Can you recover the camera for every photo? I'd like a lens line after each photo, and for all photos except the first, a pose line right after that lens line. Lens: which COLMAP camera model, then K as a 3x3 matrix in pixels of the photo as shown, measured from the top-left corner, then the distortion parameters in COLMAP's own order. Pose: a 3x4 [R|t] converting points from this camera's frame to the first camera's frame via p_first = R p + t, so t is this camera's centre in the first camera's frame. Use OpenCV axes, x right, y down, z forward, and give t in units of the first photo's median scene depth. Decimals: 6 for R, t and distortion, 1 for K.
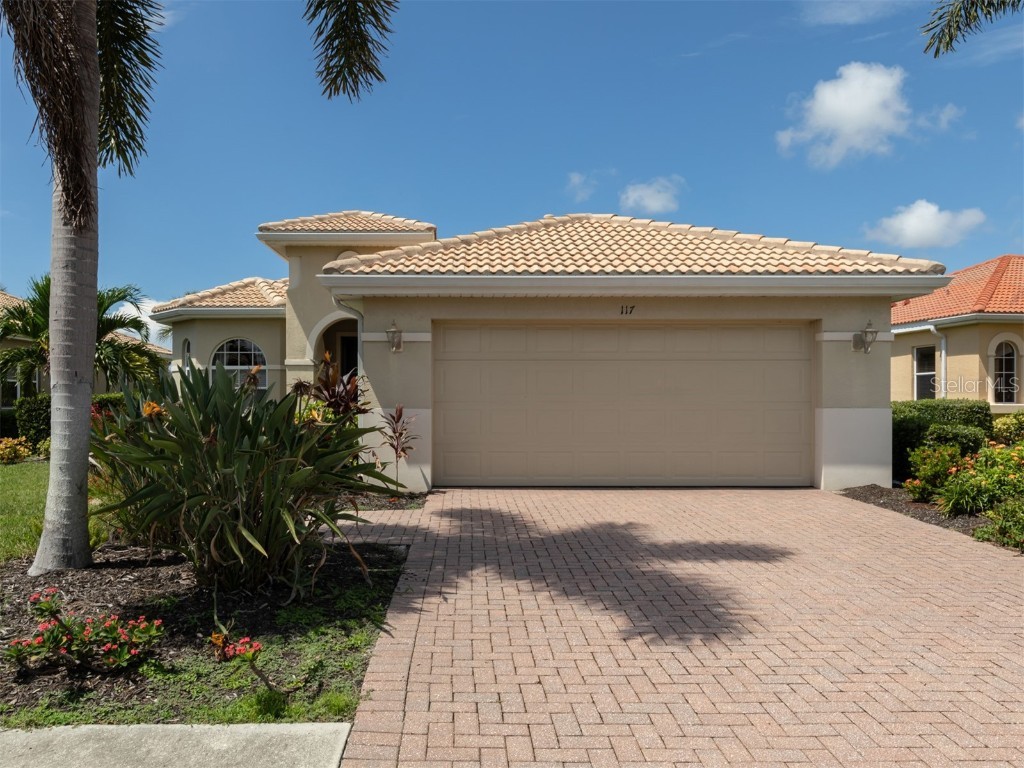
lens RADIAL K [[852.6, 0, 510.9], [0, 852.6, 416.7], [0, 0, 1]] dist [0.001894, -0.000479]
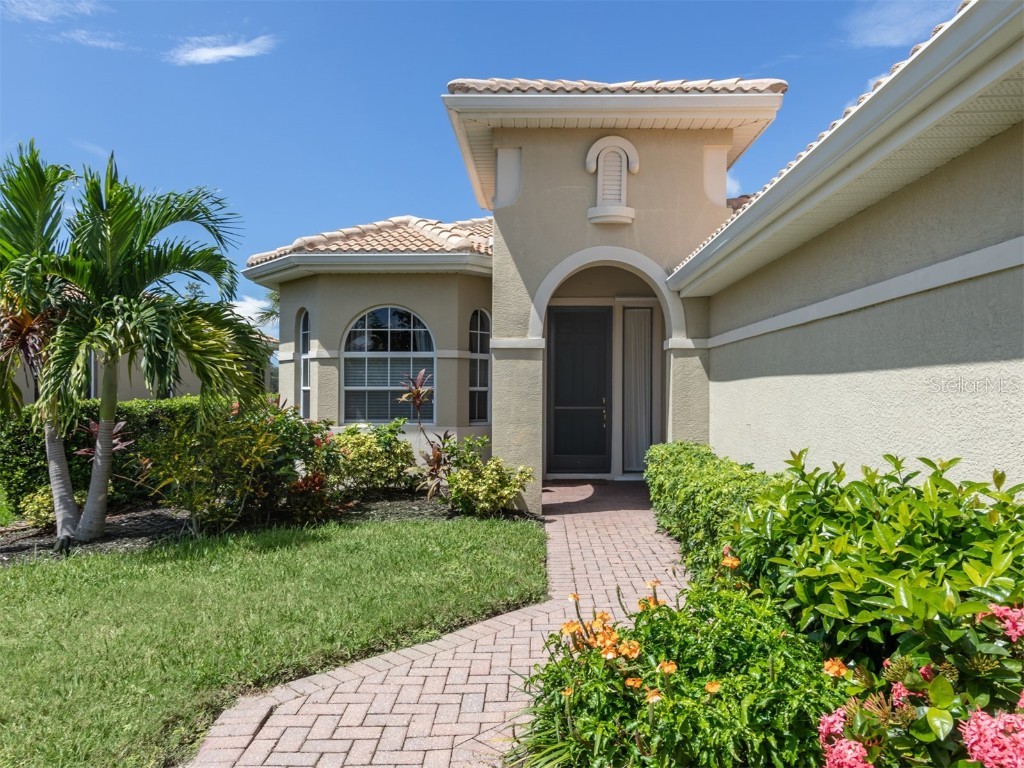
lens RADIAL K [[710.5, 0, 546.2], [0, 710.5, 393.7], [0, 0, 1]] dist [0.001109, 0.001565]
pose [[0.999939, 0.001108, -0.011031, -0.230268], [-0.001244, 0.999924, -0.012284, -0.027309], [0.011016, 0.012297, 0.999864, 0.566386]]
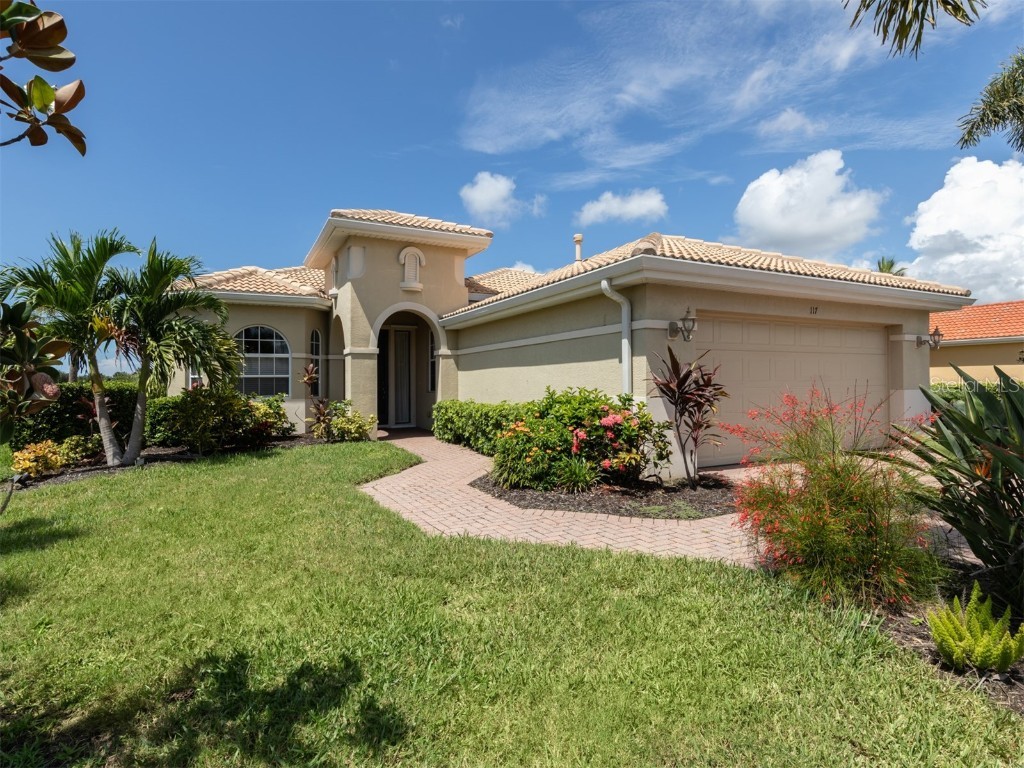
lens RADIAL K [[553.6, 0, 512.0], [0, 553.6, 384.0], [0, 0, 1]] dist [0.004952, 0.001168]
pose [[0.884232, -0.008785, 0.466965, -0.410625], [0.017735, 0.999734, -0.014775, -0.011734], [-0.466711, 0.021346, 0.884152, 0.344603]]
